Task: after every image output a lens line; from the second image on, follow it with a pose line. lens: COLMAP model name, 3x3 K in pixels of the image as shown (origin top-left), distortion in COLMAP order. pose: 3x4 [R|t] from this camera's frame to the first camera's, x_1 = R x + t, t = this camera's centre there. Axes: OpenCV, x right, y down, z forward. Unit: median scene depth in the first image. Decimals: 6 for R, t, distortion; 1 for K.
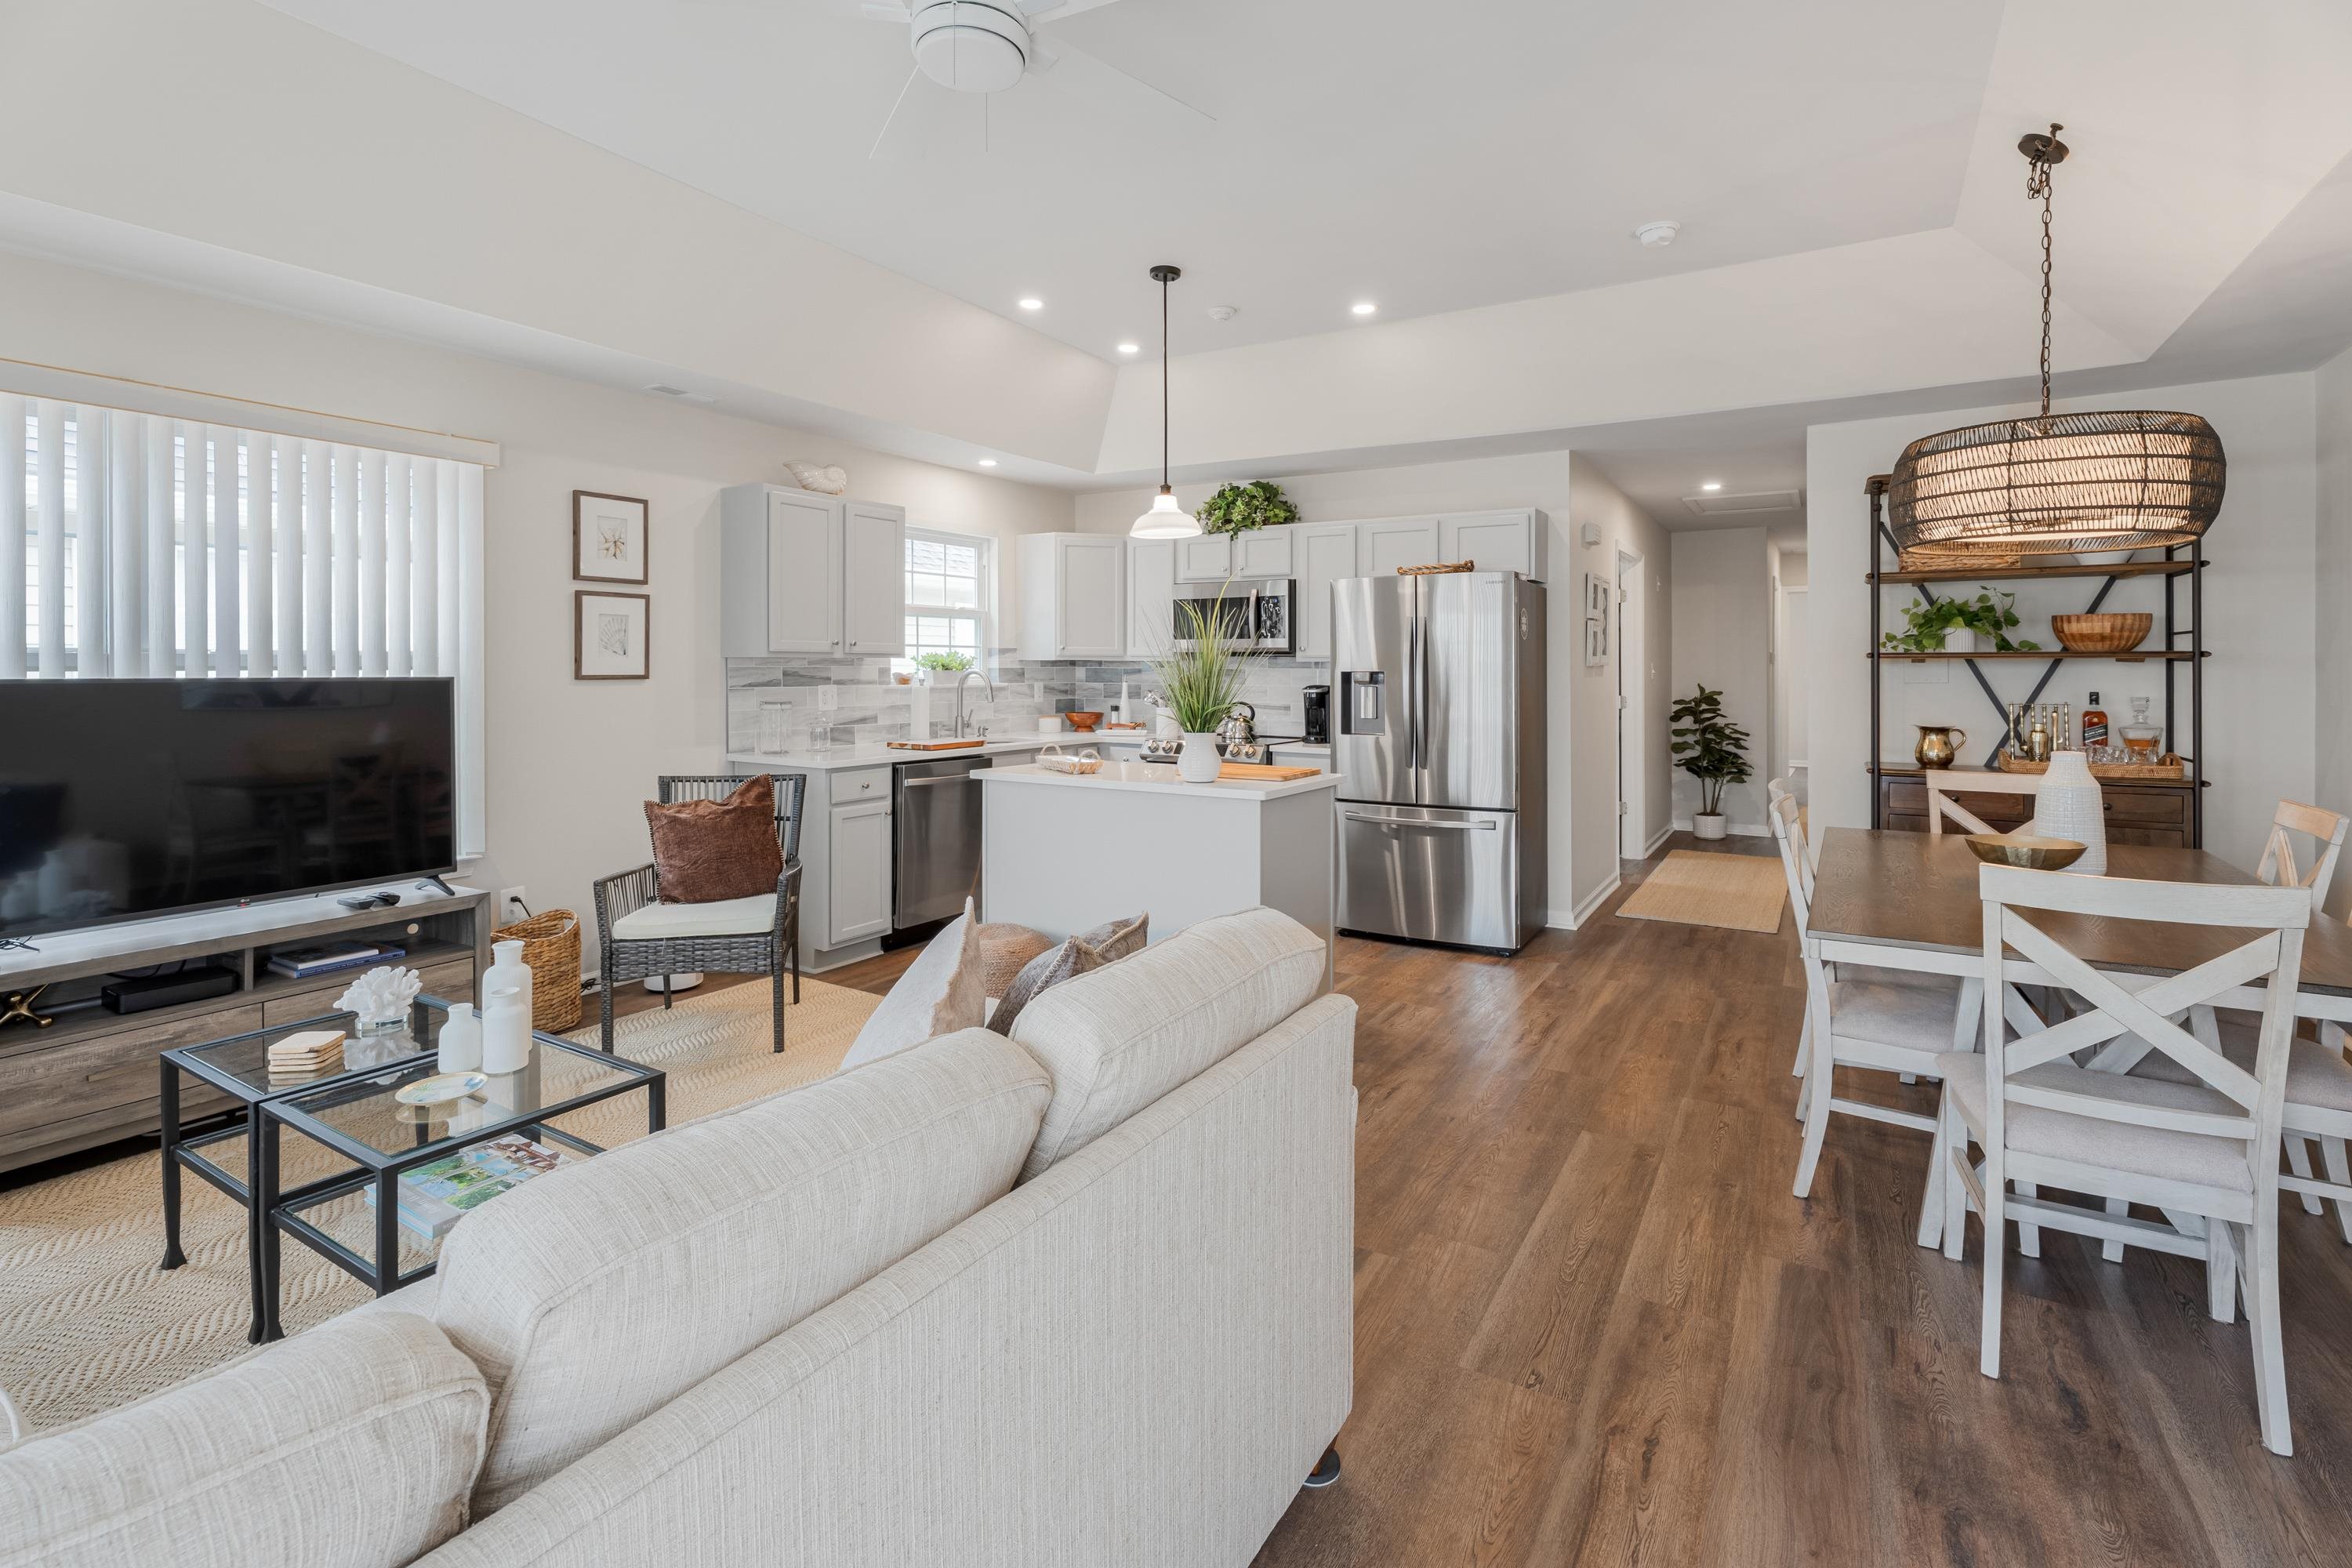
lens RADIAL K [[1091.7, 0, 1215.2], [0, 1091.7, 673.8], [0, 0, 1]] dist [0.007875, -0.004086]
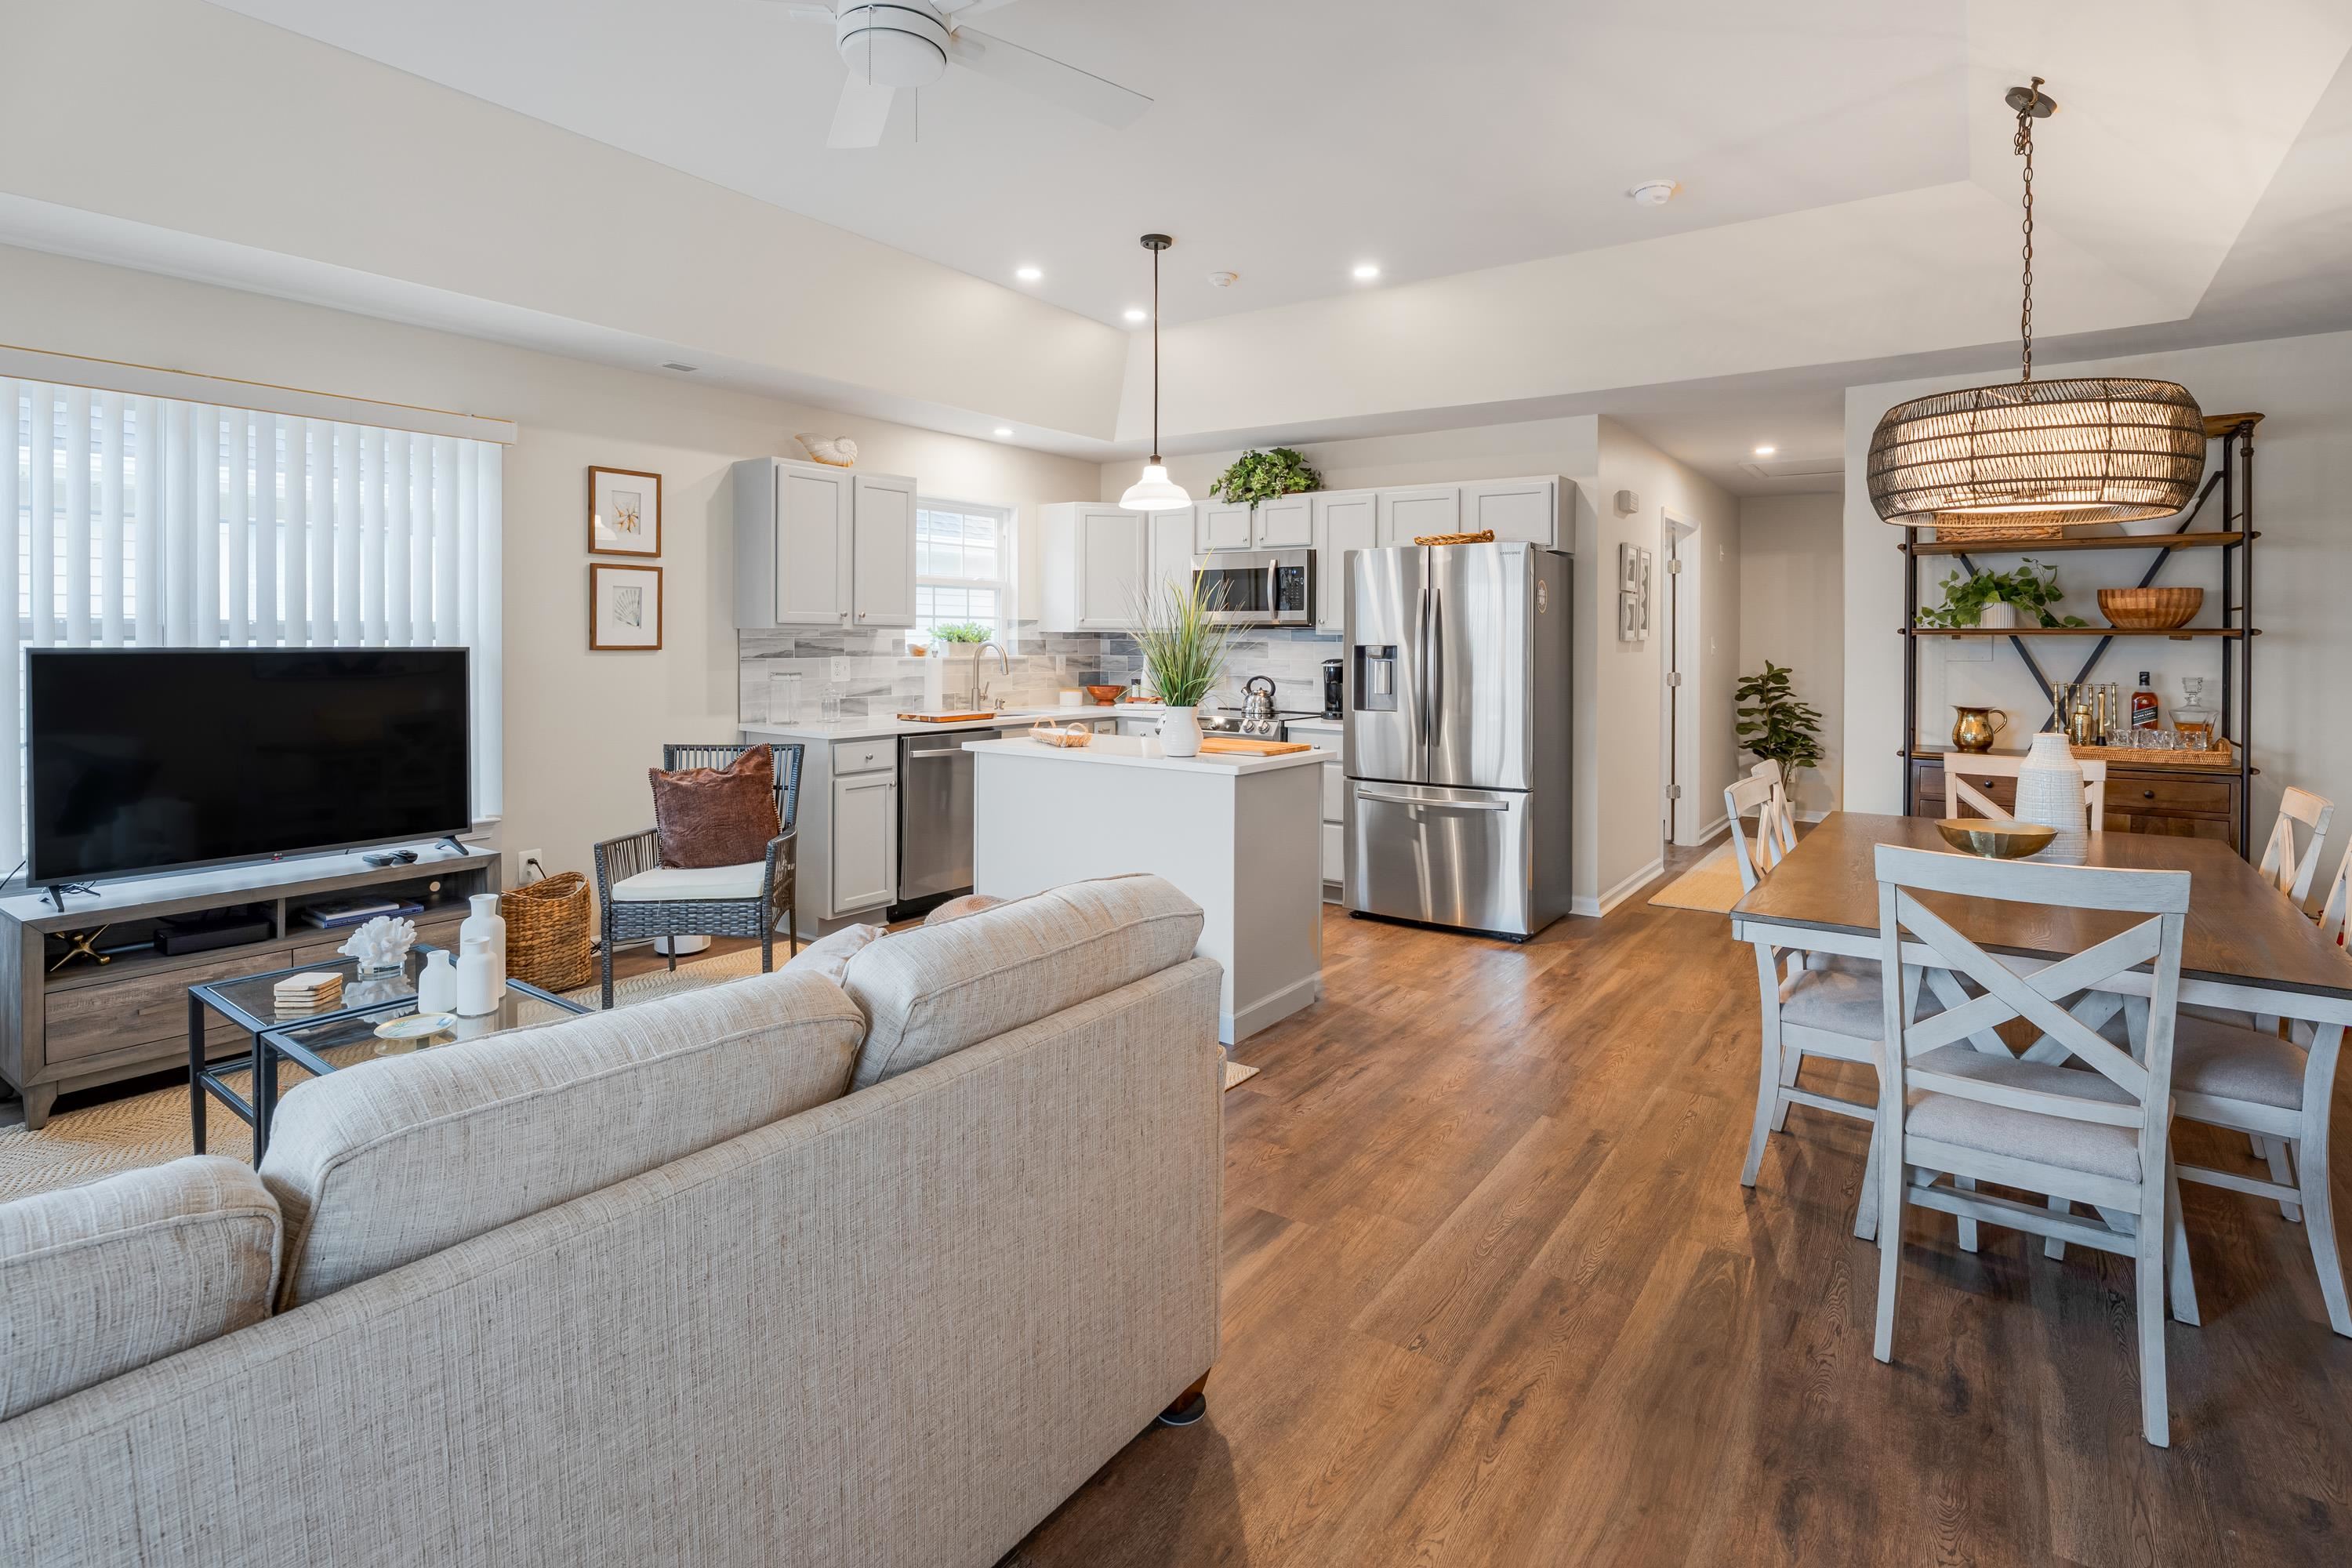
lens RADIAL K [[1146.4, 0, 1208.2], [0, 1146.4, 643.8], [0, 0, 1]] dist [-0.002585, -0.004088]
pose [[0.997153, 0.005296, -0.075215, 0.077024], [-0.005418, 0.999984, -0.001422, -0.001806], [0.075206, 0.001826, 0.997166, -0.035438]]
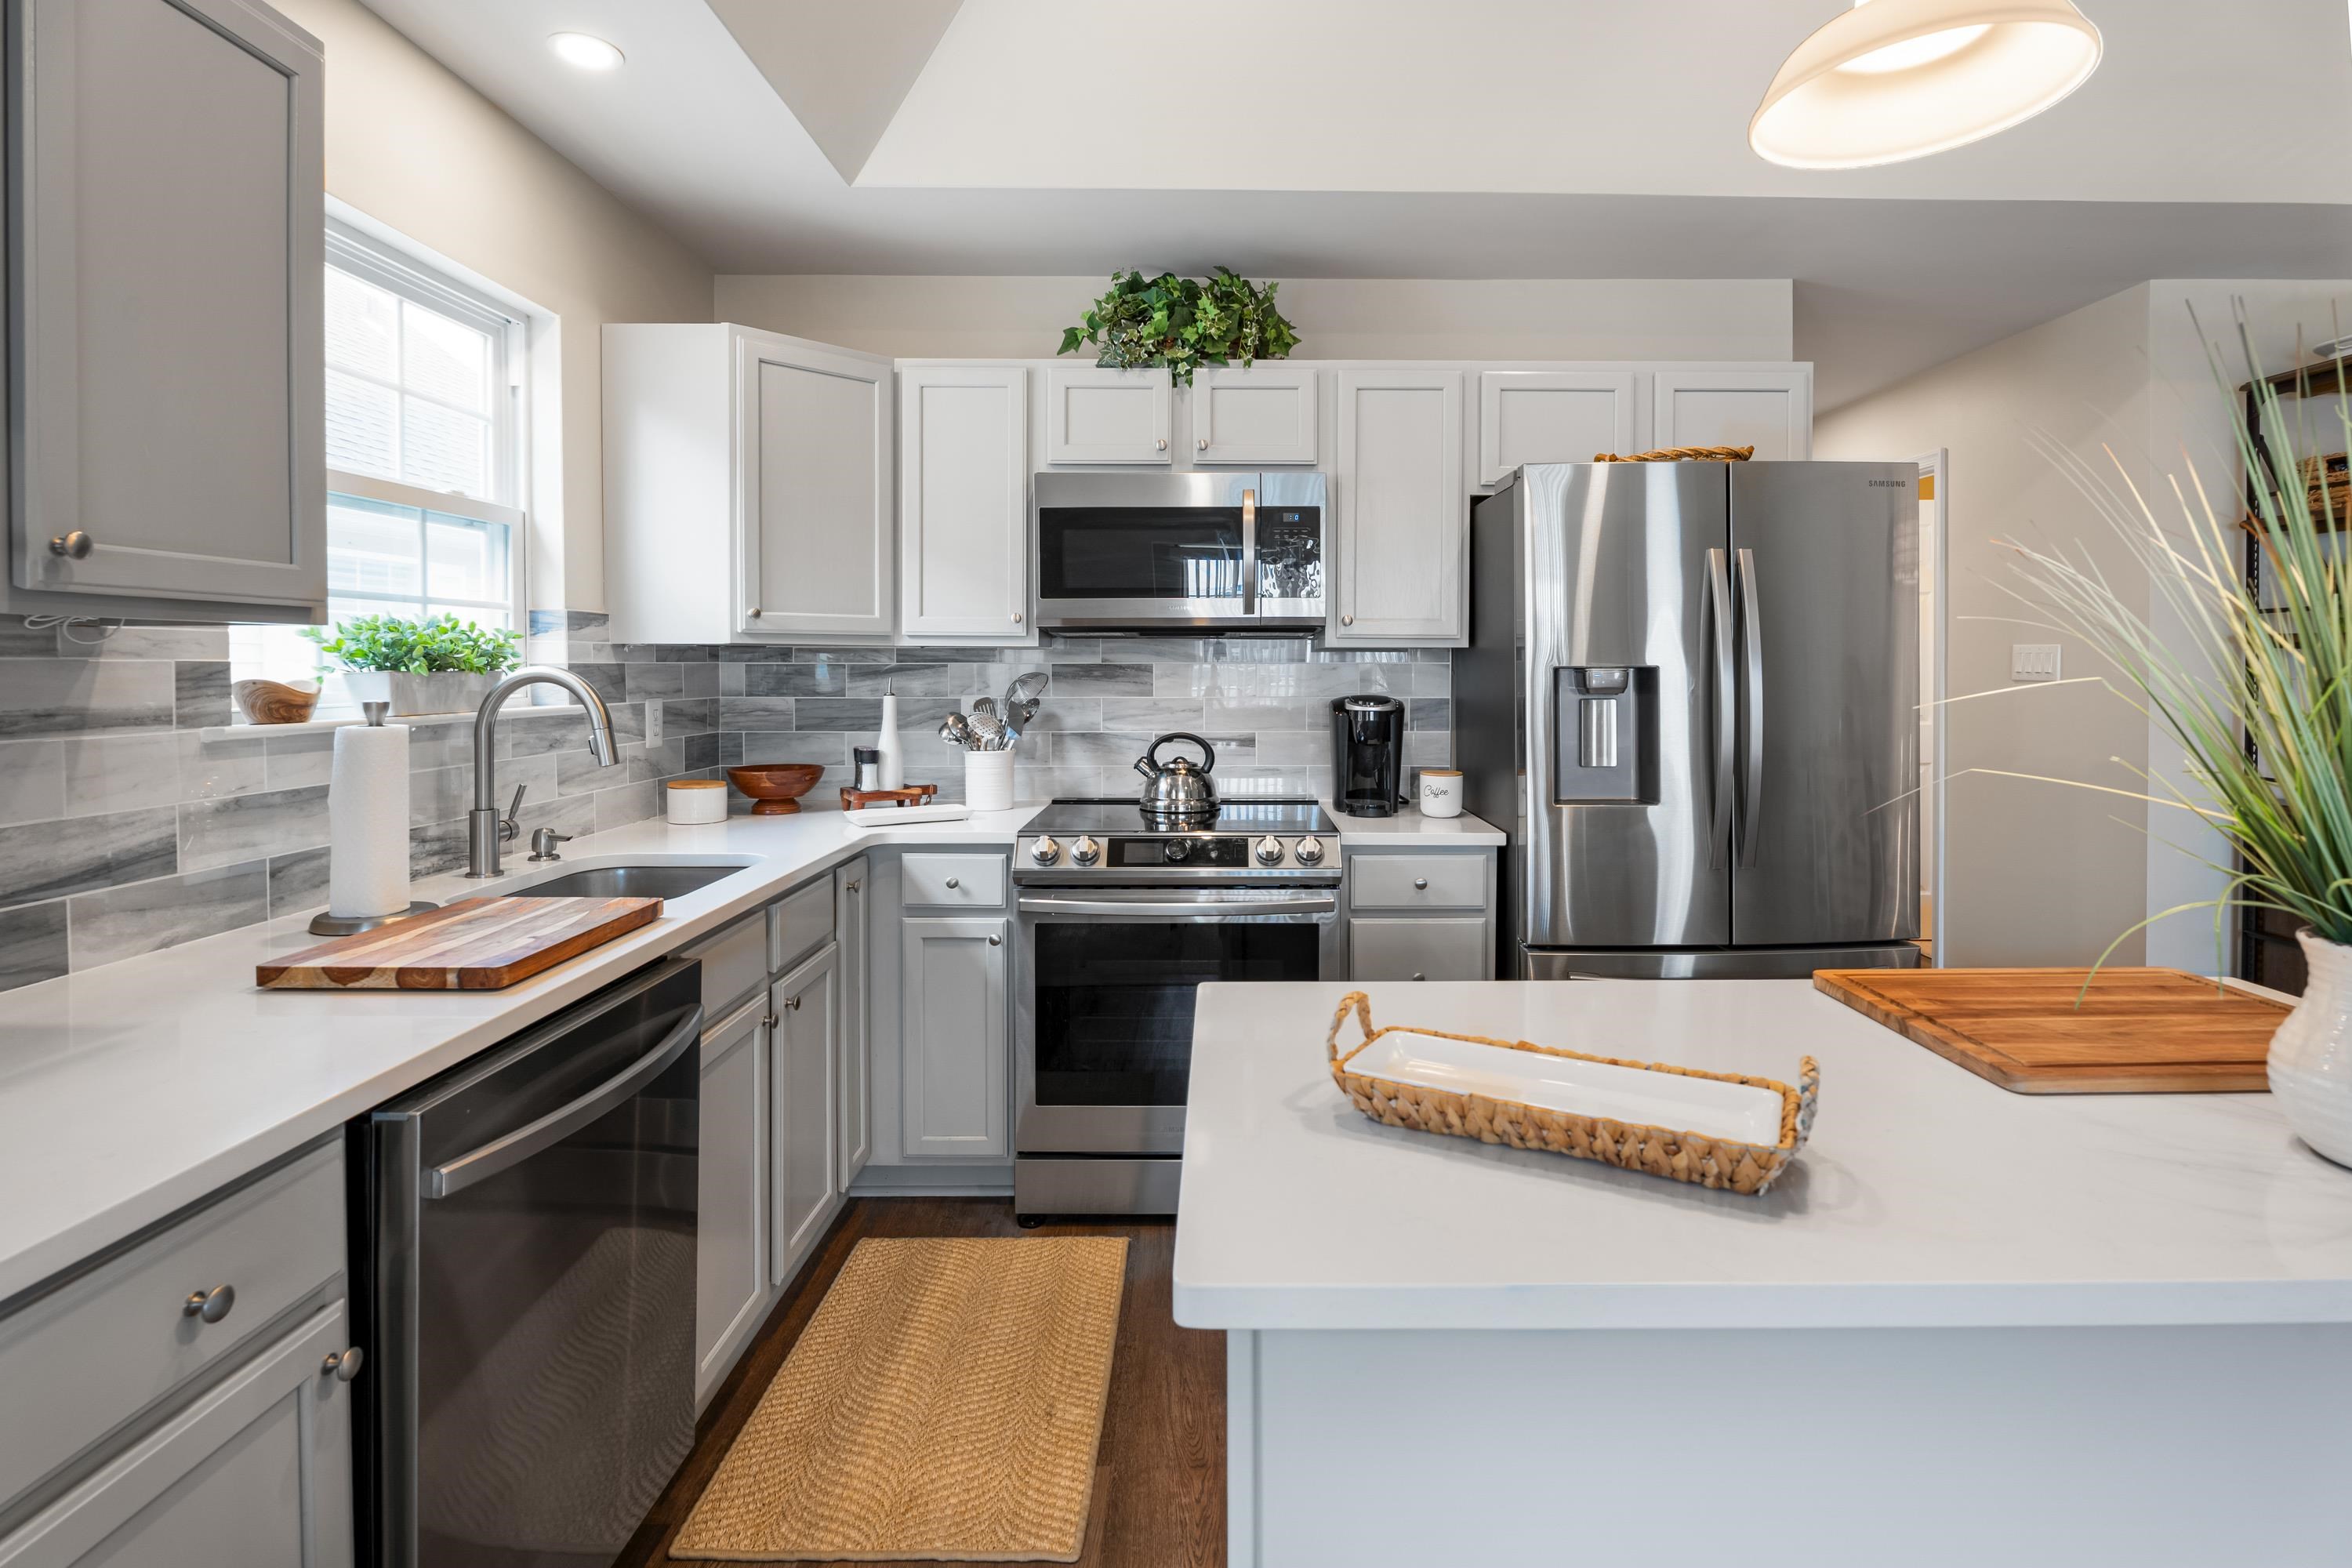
lens RADIAL K [[1146.4, 0, 1276.4], [0, 1146.4, 667.8], [0, 0, 1]] dist [-0.002585, -0.004088]
pose [[0.860504, -0.005982, 0.509409, -0.279181], [0.007496, 0.999971, -0.000919, -0.002603], [-0.509389, 0.004609, 0.860524, 0.796435]]
